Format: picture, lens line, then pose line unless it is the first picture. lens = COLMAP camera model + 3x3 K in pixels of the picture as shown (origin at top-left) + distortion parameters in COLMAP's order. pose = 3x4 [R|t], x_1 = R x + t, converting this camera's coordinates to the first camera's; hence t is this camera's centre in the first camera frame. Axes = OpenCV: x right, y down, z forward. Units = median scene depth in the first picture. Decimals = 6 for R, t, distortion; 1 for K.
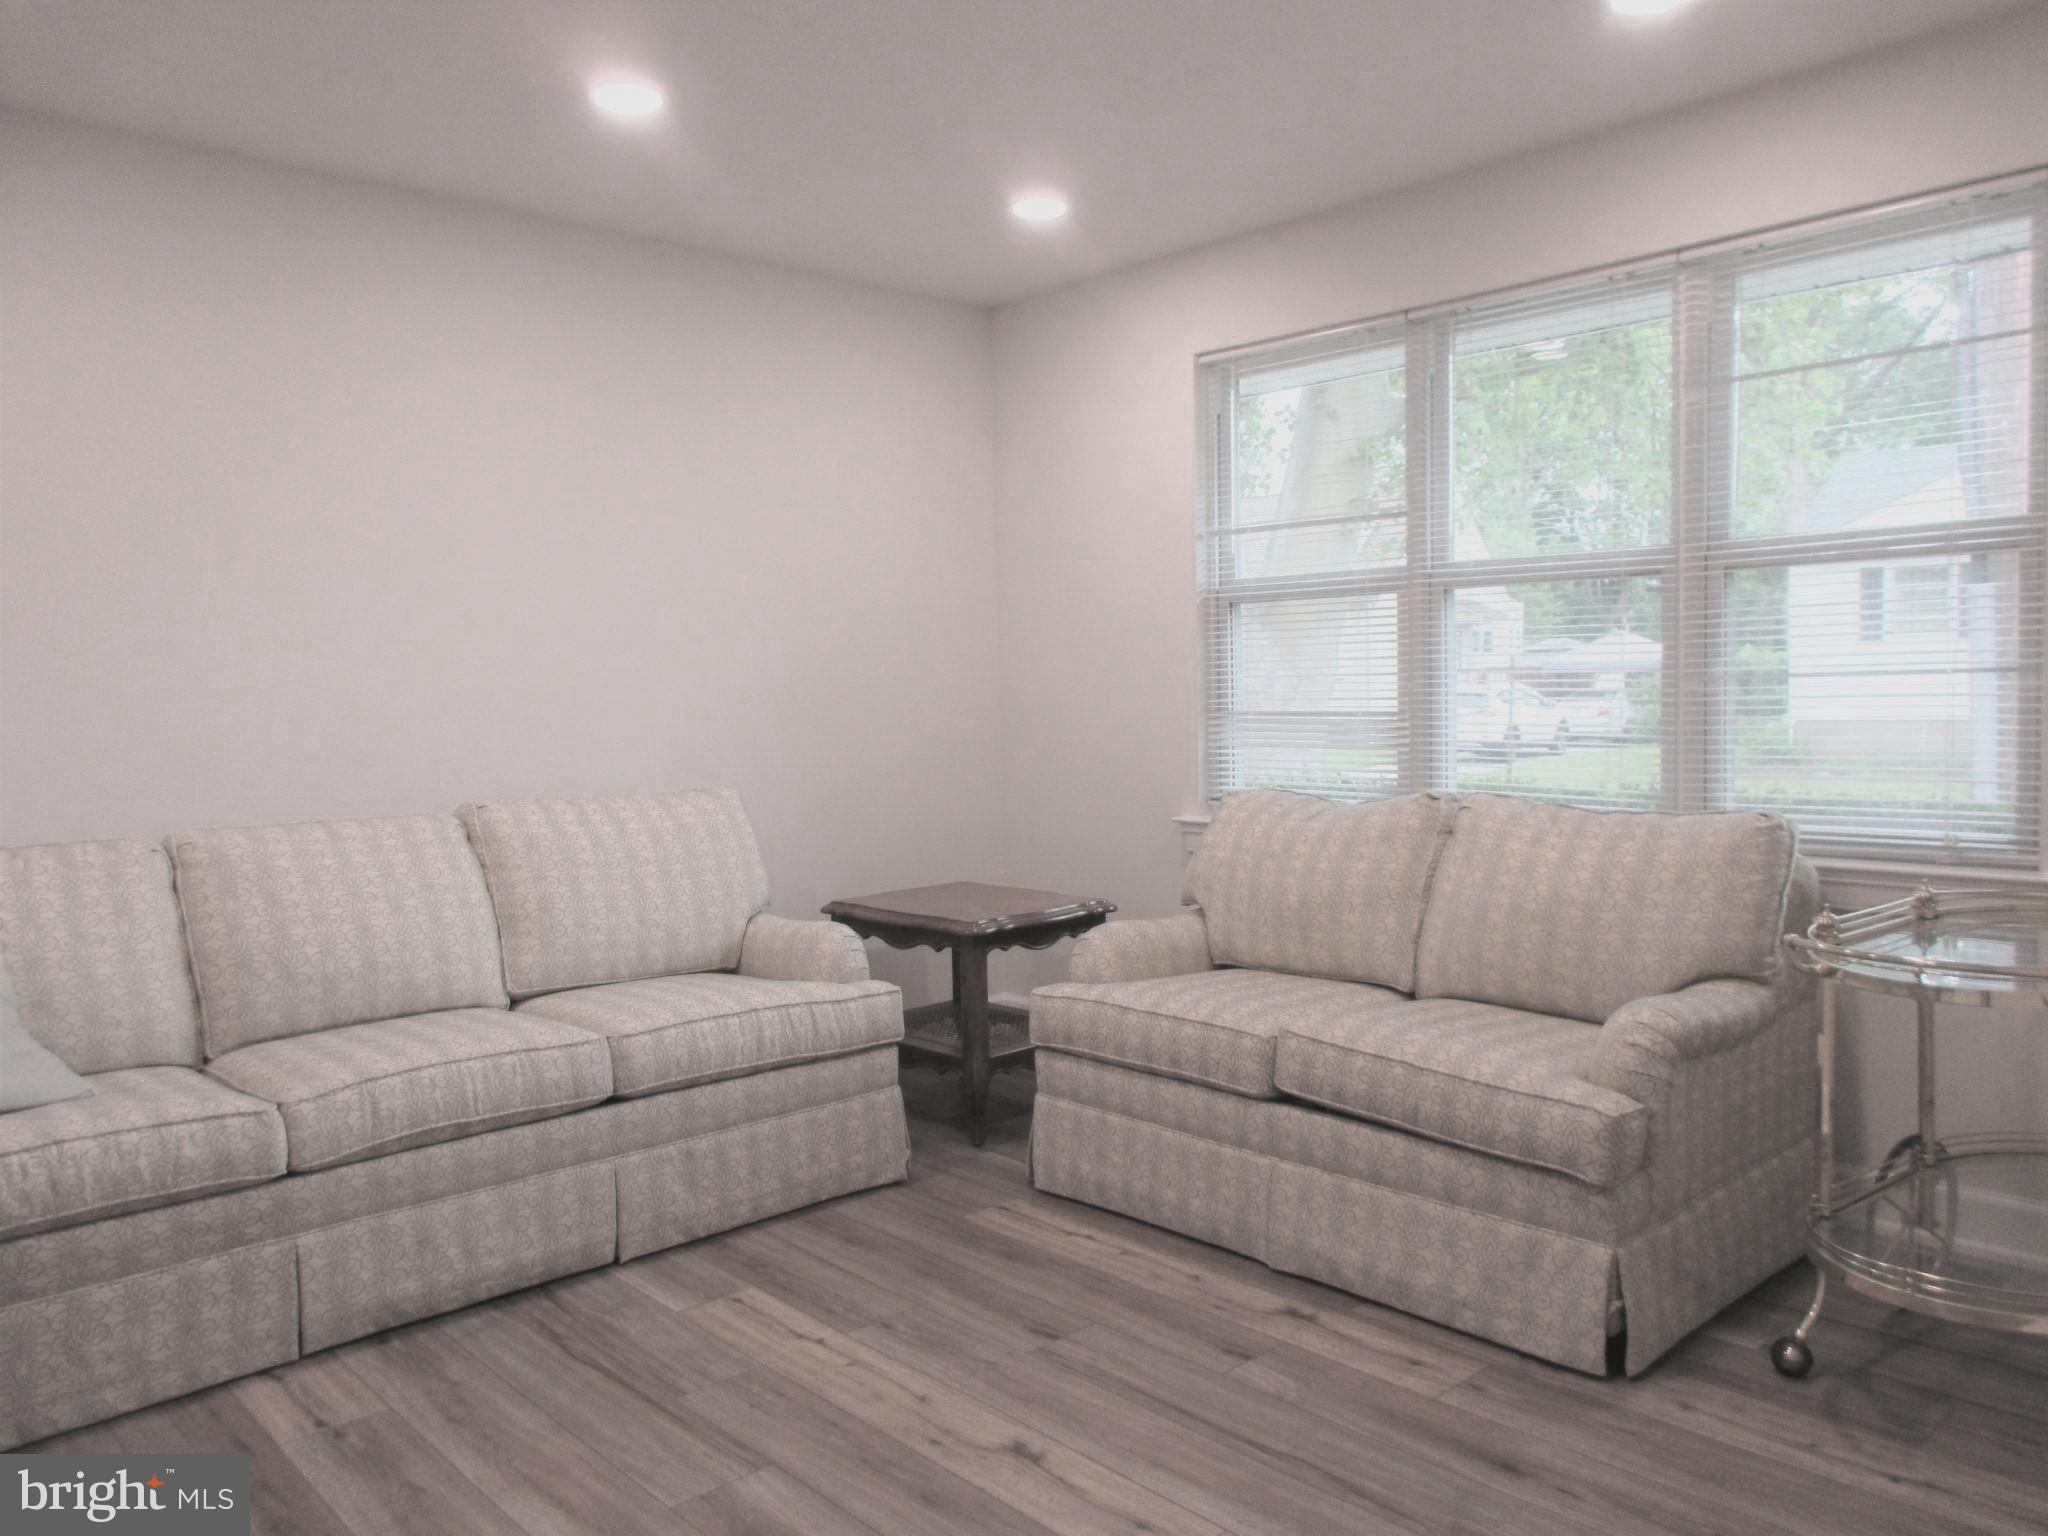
lens RADIAL K [[1515.2, 0, 1024.0], [0, 1515.2, 768.0], [0, 0, 1]] dist [-0.002207, 0.001816]
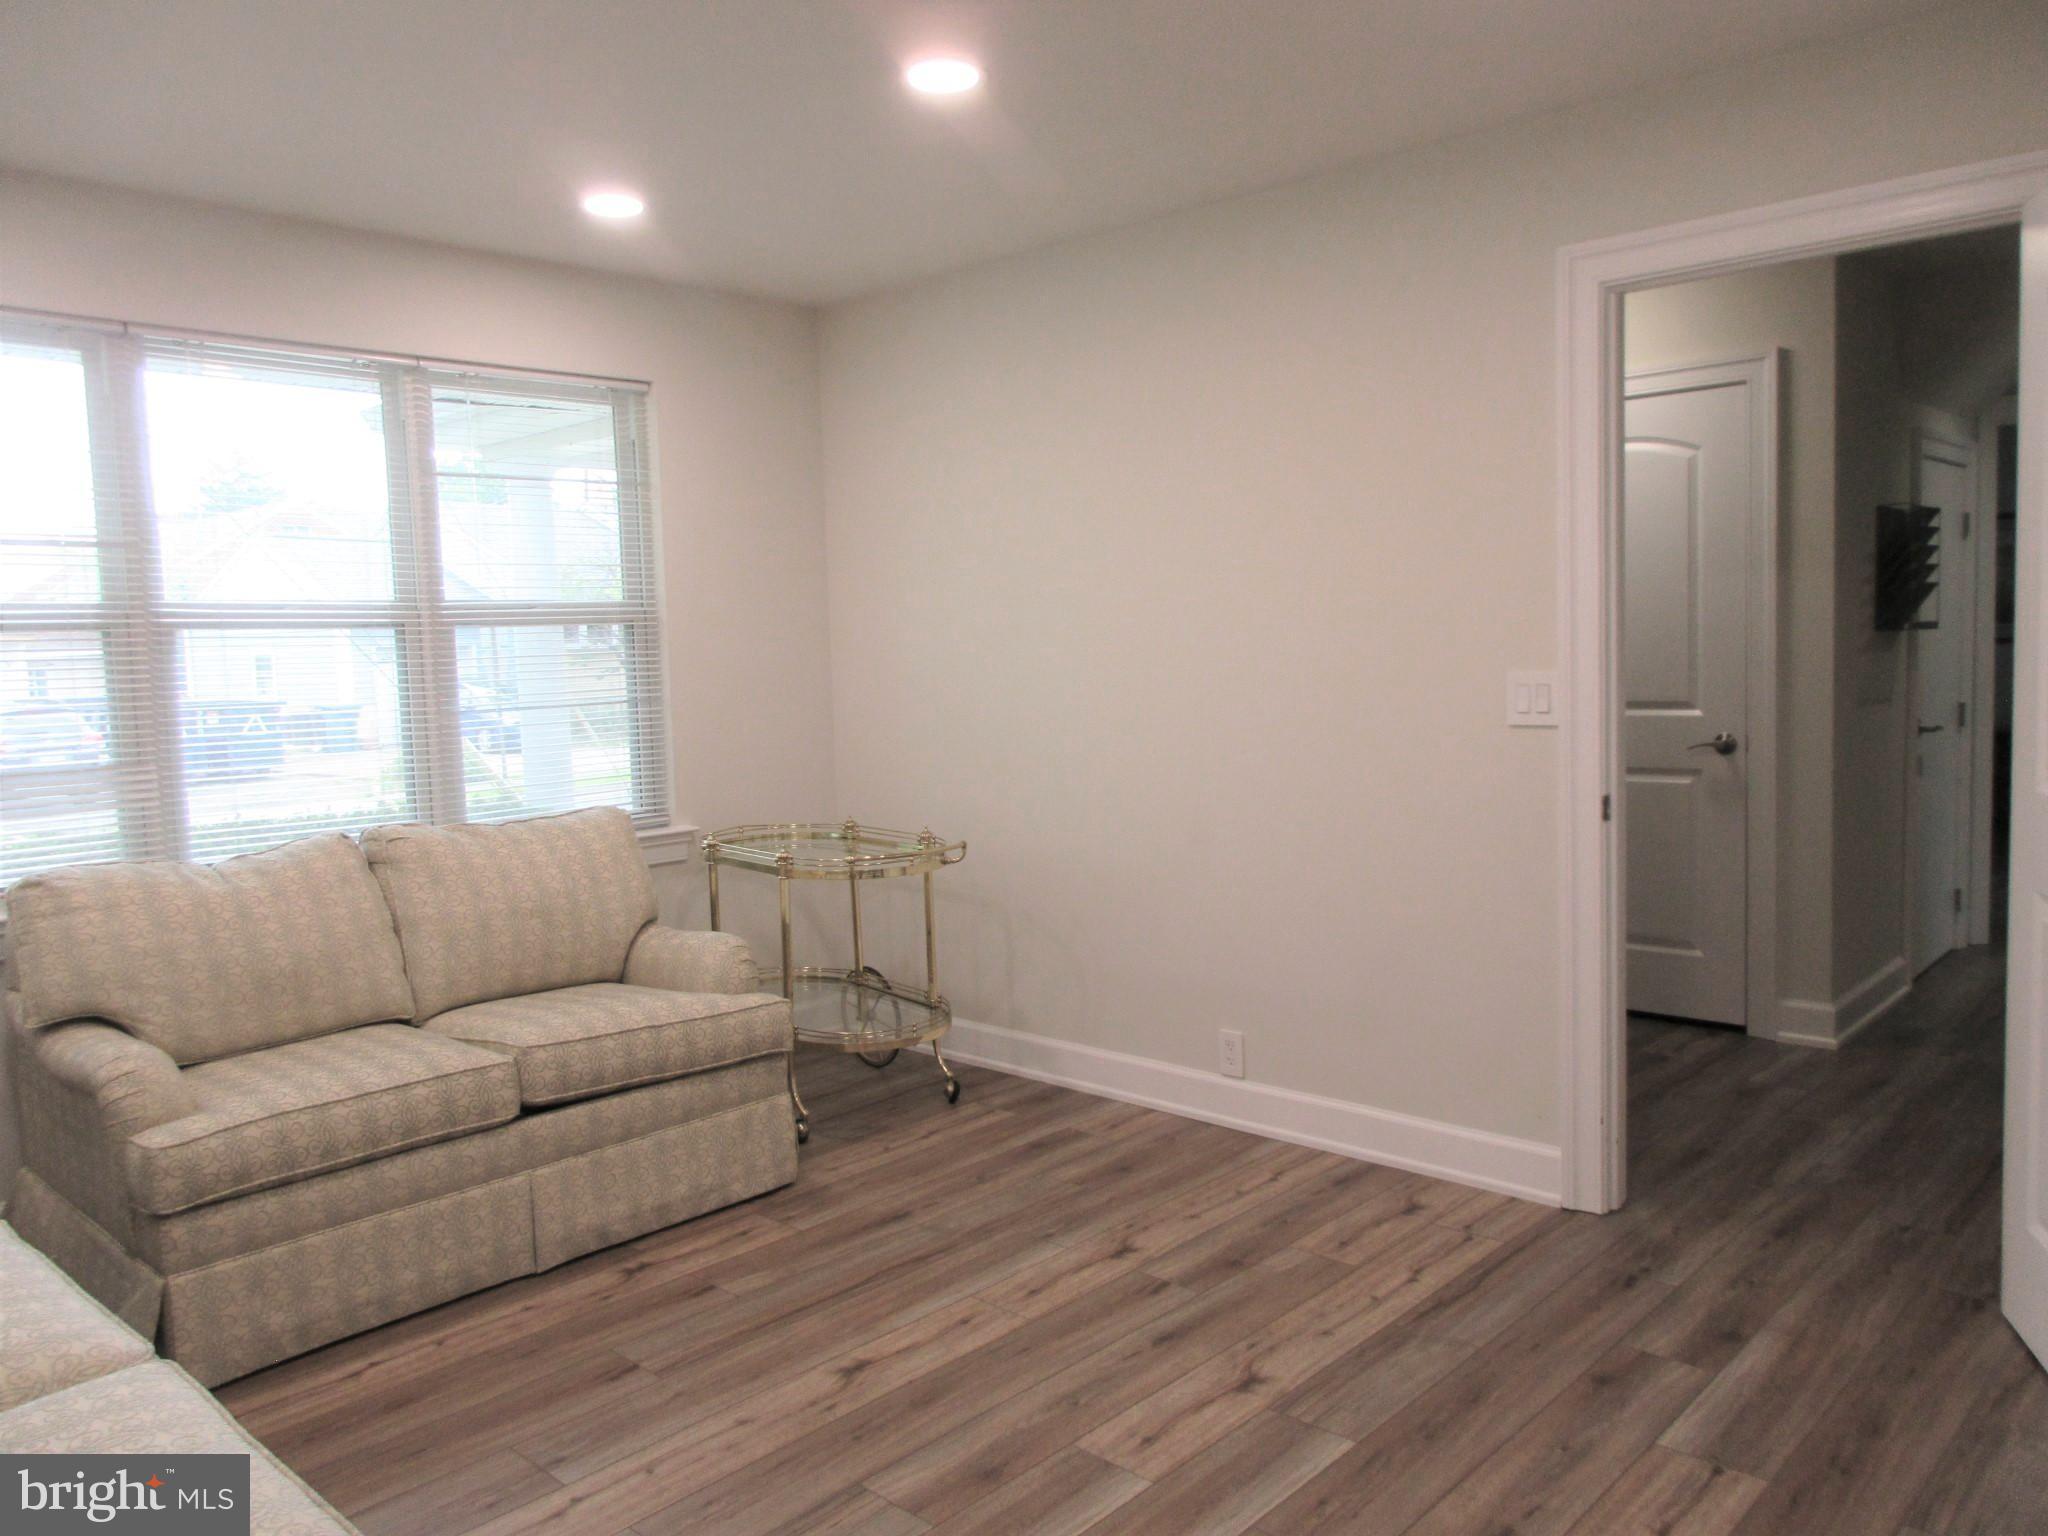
lens RADIAL K [[1515.2, 0, 1024.0], [0, 1515.2, 768.0], [0, 0, 1]] dist [-0.002207, 0.001816]
pose [[-0.078658, -0.055891, 0.995334, -0.961135], [0.088357, 0.994107, 0.062805, -0.061803], [-0.992978, 0.092885, -0.073256, 0.757776]]
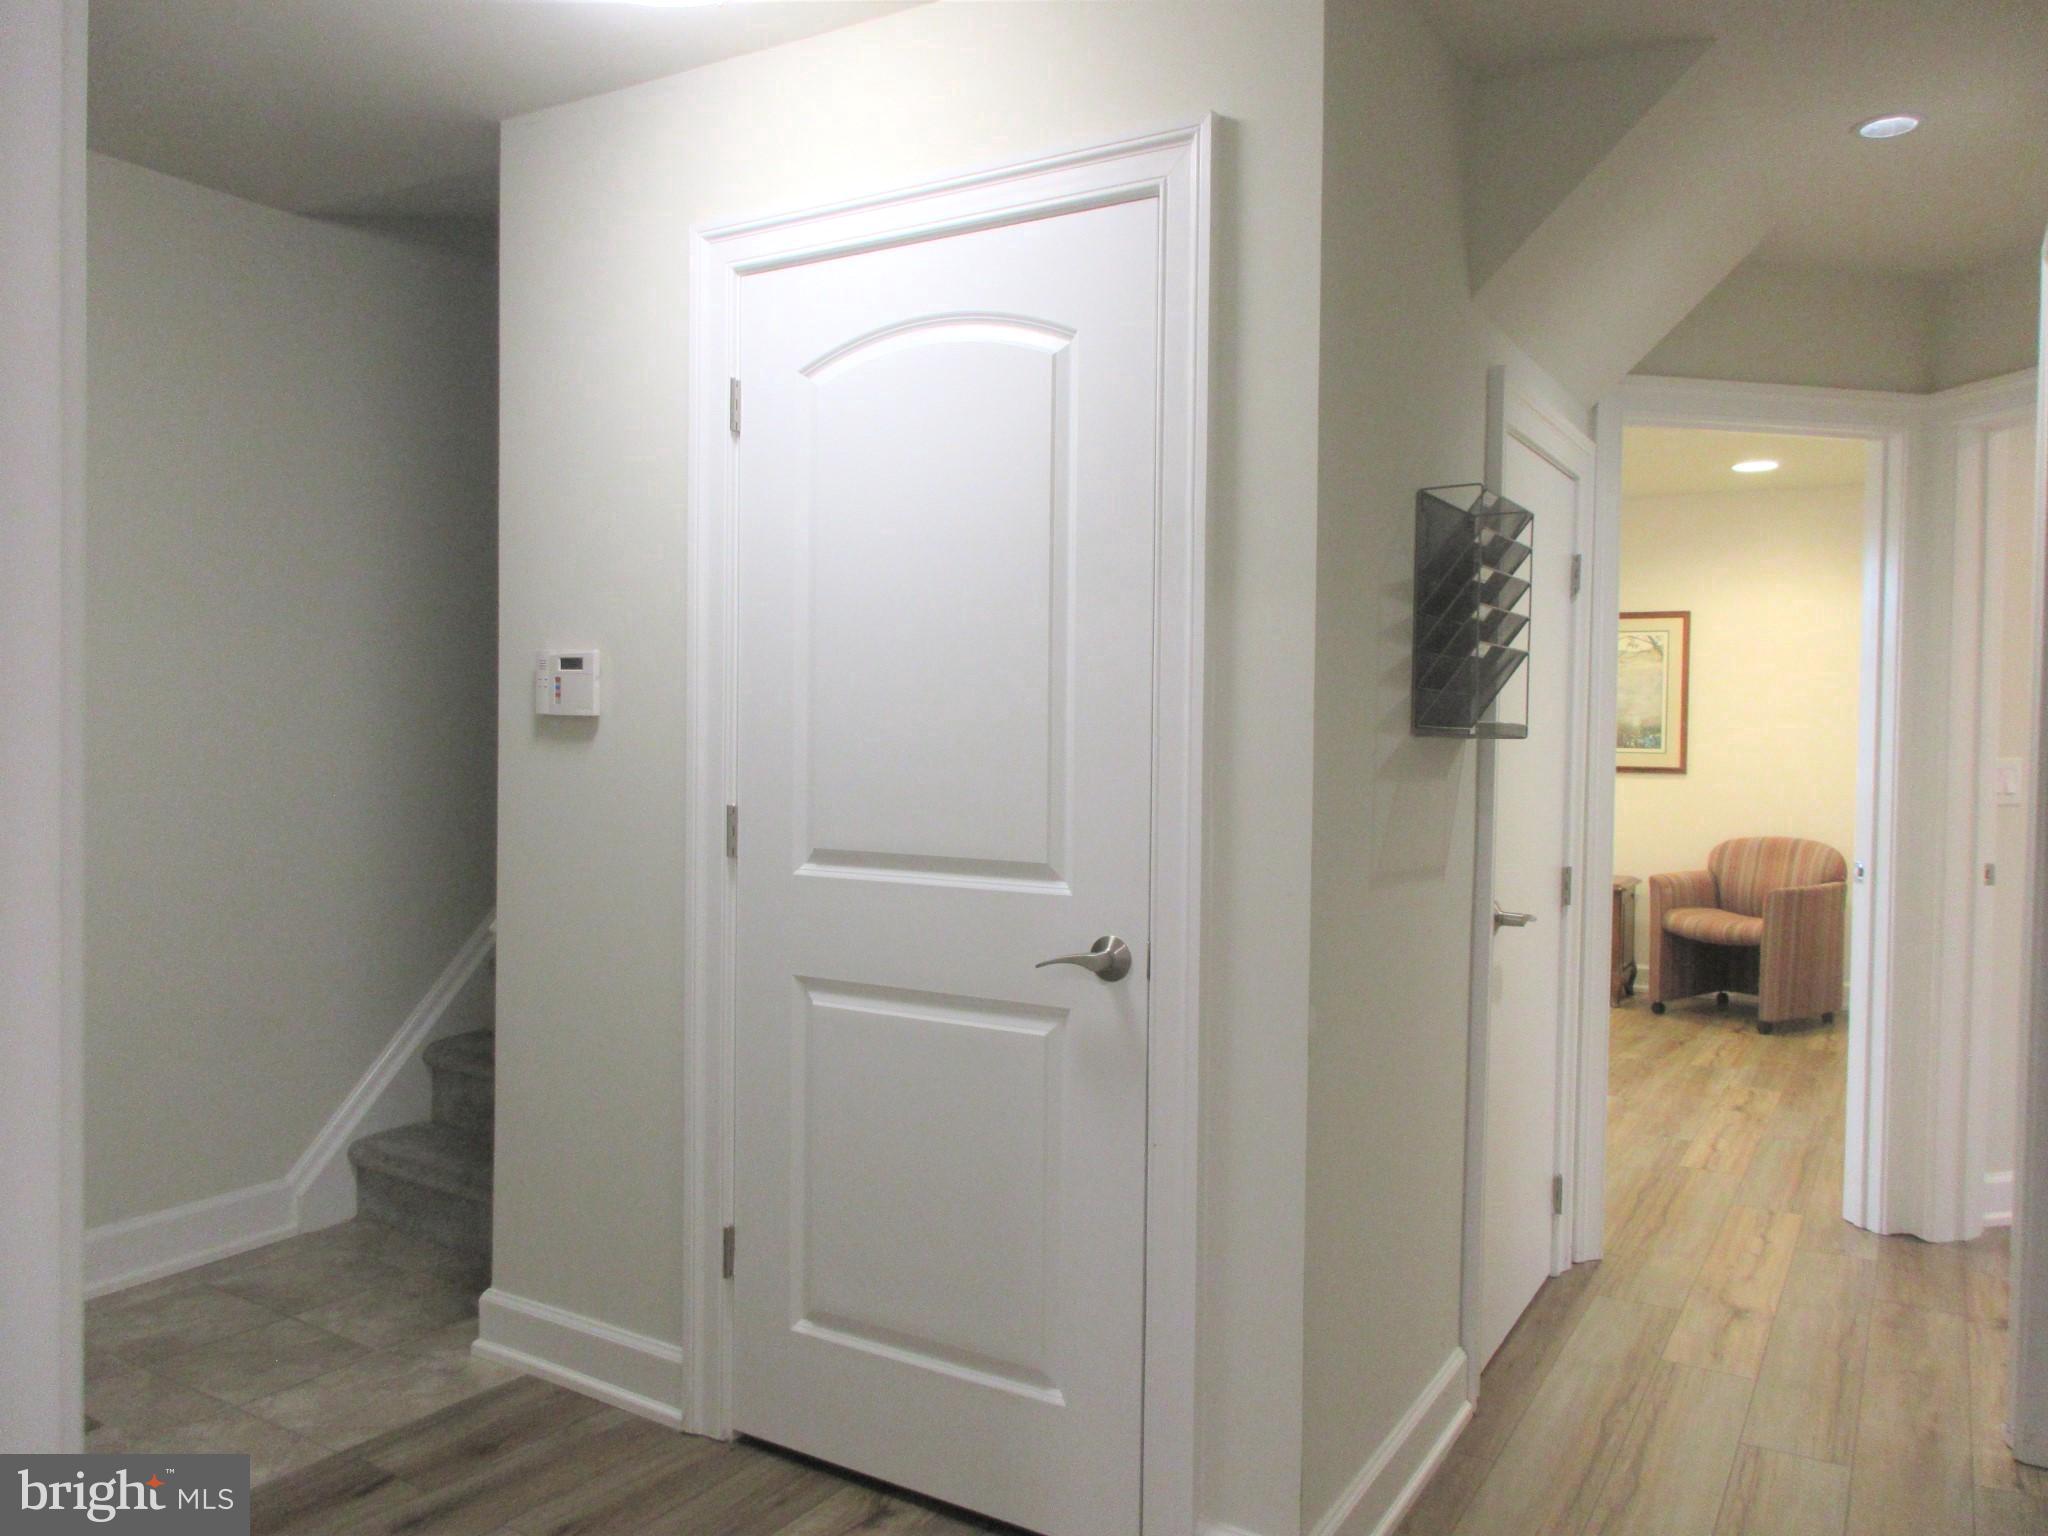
lens RADIAL K [[1515.2, 0, 1024.0], [0, 1515.2, 768.0], [0, 0, 1]] dist [-0.002207, 0.001816]
pose [[-0.283187, -0.006225, 0.959044, -0.732345], [0.040530, 0.999008, 0.018452, -0.053413], [-0.958208, 0.044096, -0.282654, 0.590298]]
